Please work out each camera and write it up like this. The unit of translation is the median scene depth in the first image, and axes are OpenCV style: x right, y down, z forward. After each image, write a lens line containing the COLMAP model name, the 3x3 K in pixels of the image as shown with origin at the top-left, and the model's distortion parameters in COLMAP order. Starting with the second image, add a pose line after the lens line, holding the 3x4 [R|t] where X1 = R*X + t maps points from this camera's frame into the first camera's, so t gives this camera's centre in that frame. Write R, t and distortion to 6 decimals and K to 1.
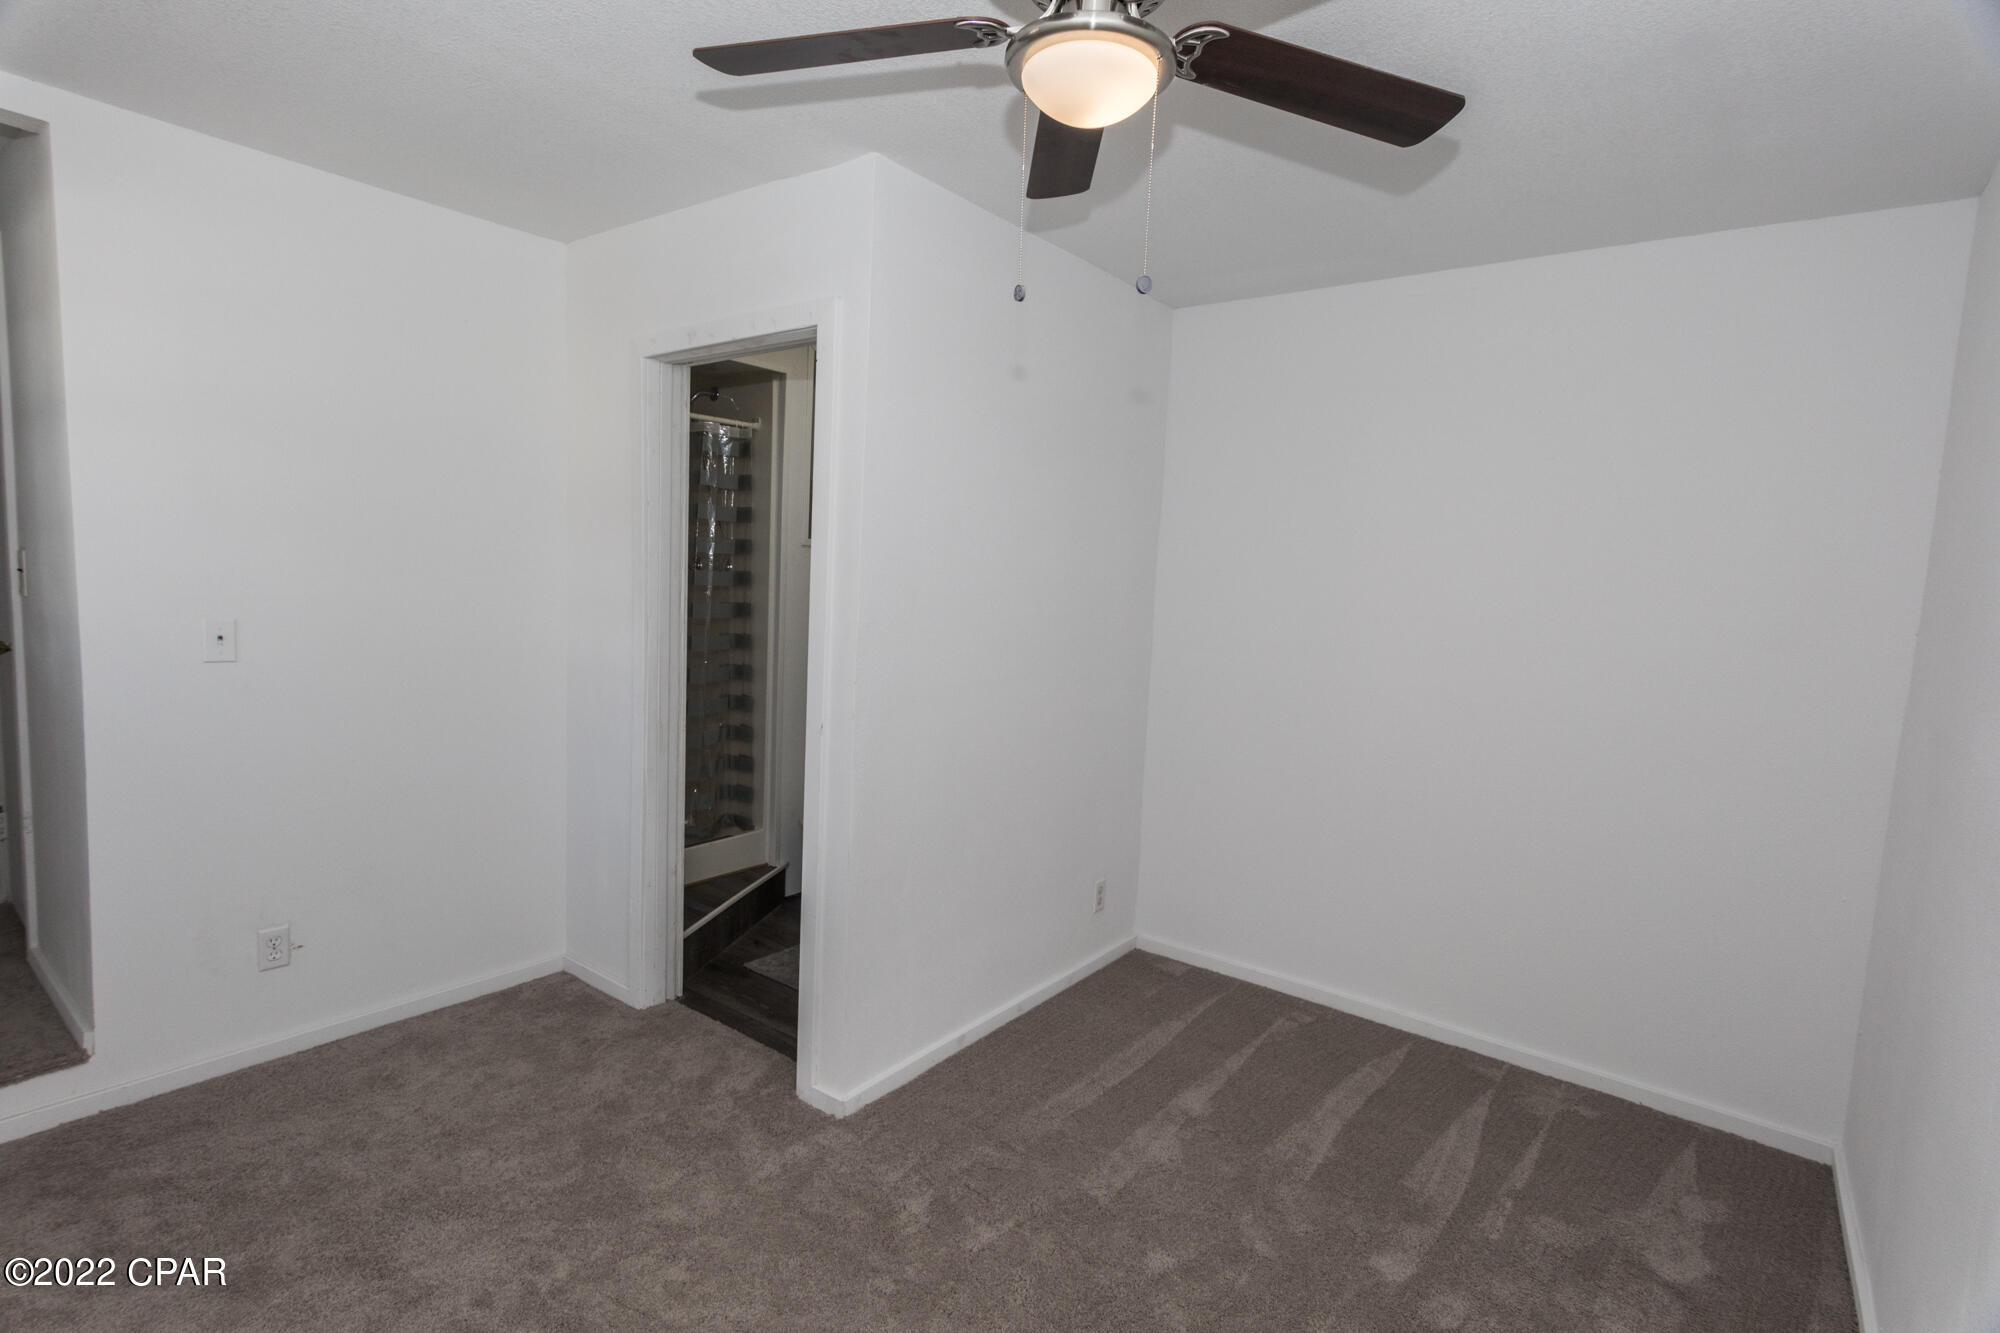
lens RADIAL K [[963.0, 0, 996.4], [0, 963.0, 668.4], [0, 0, 1]] dist [-0.000260, 0.000538]
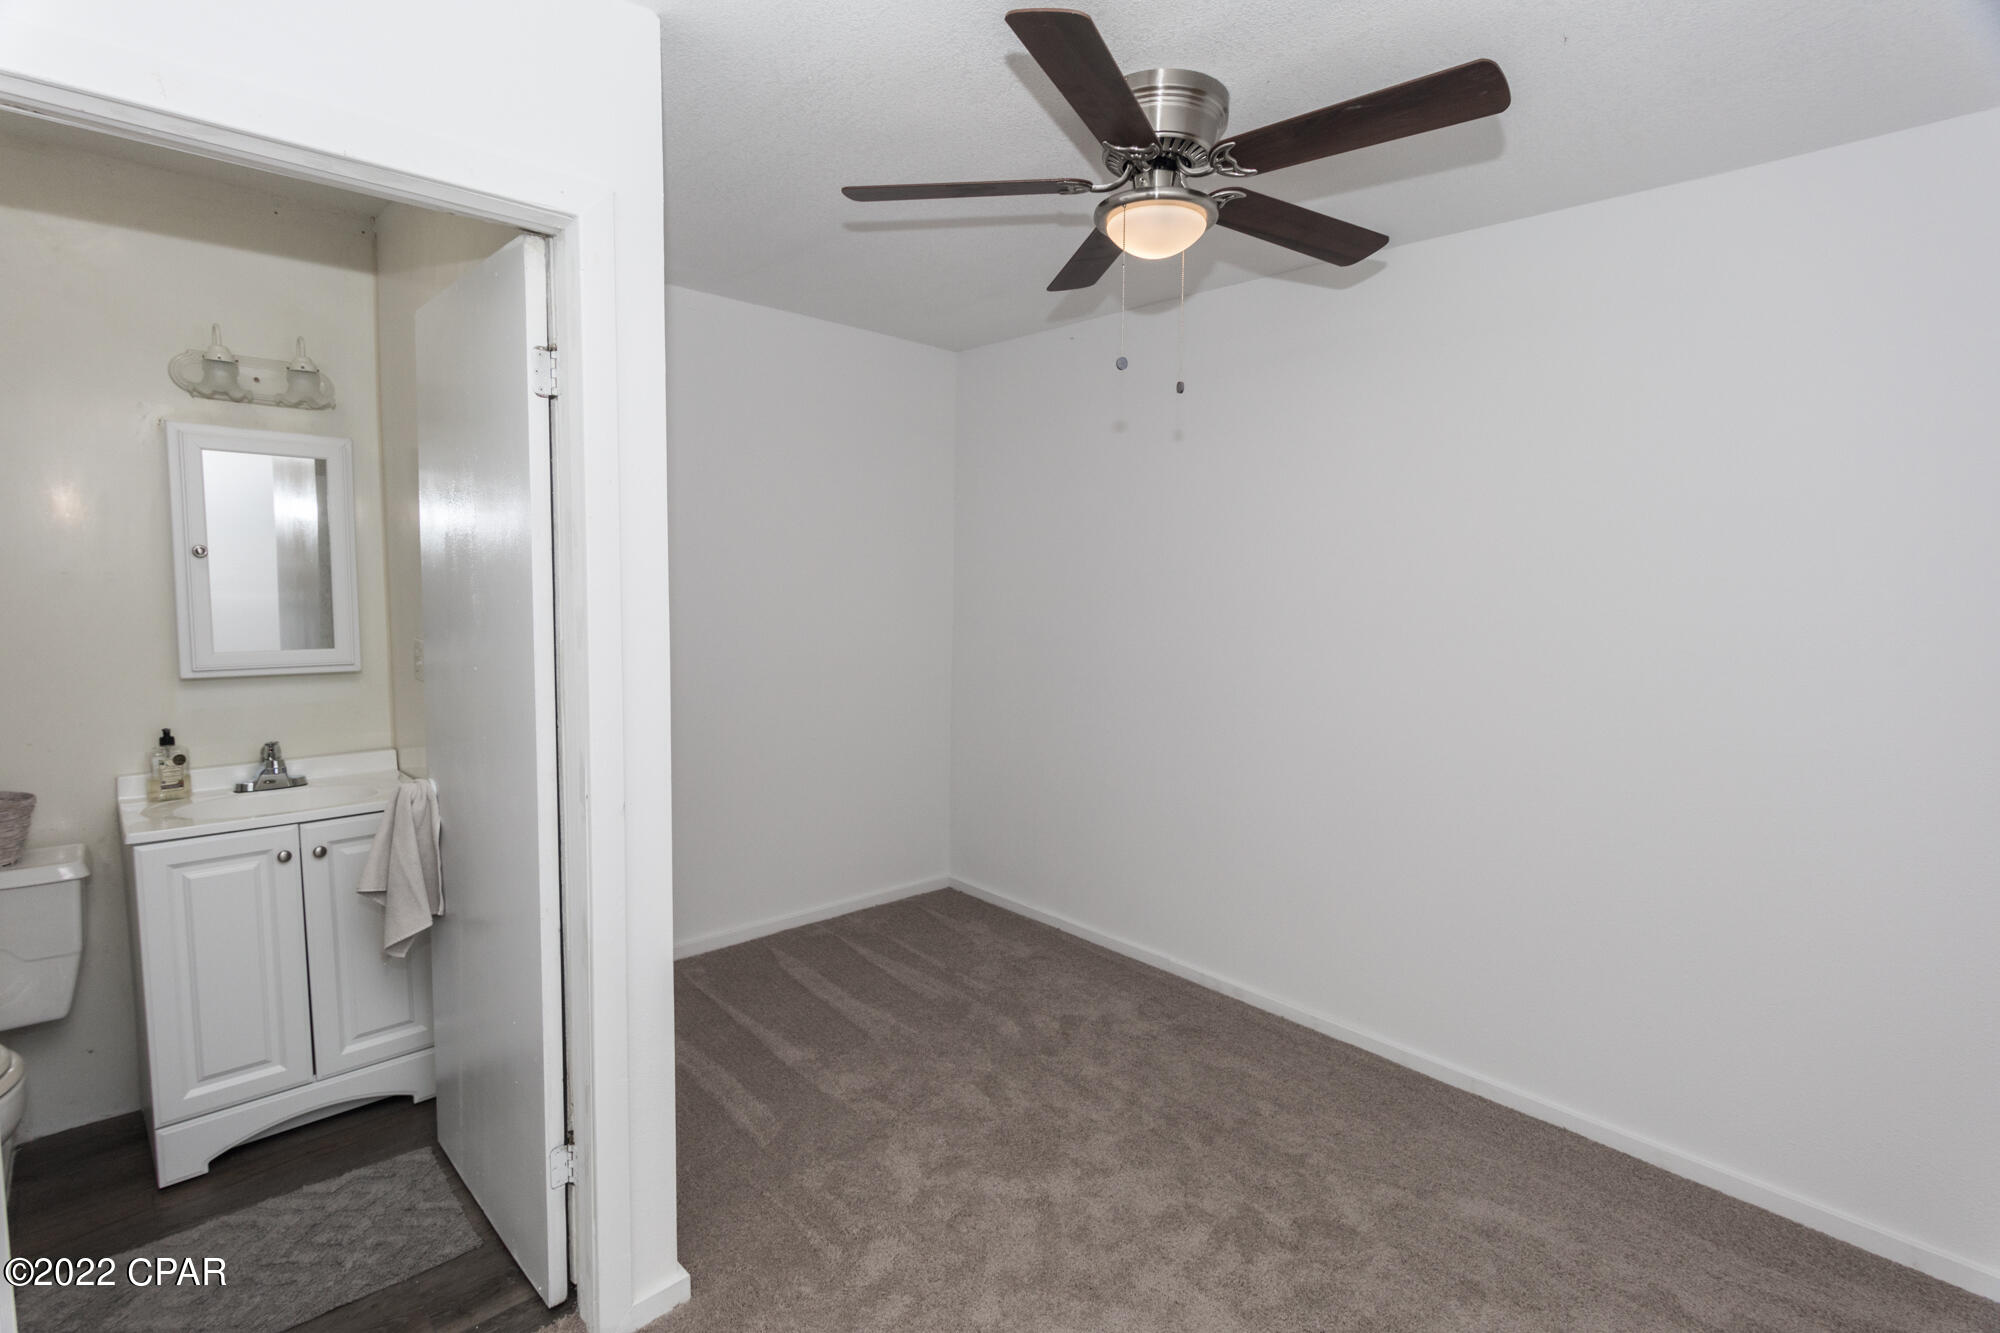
lens RADIAL K [[963.0, 0, 996.5], [0, 963.0, 663.6], [0, 0, 1]] dist [-0.000260, 0.000538]
pose [[0.162232, -0.140726, 0.976666, -0.793920], [0.082220, 0.988264, 0.128740, -0.108696], [-0.983321, 0.059416, 0.171899, 0.594834]]
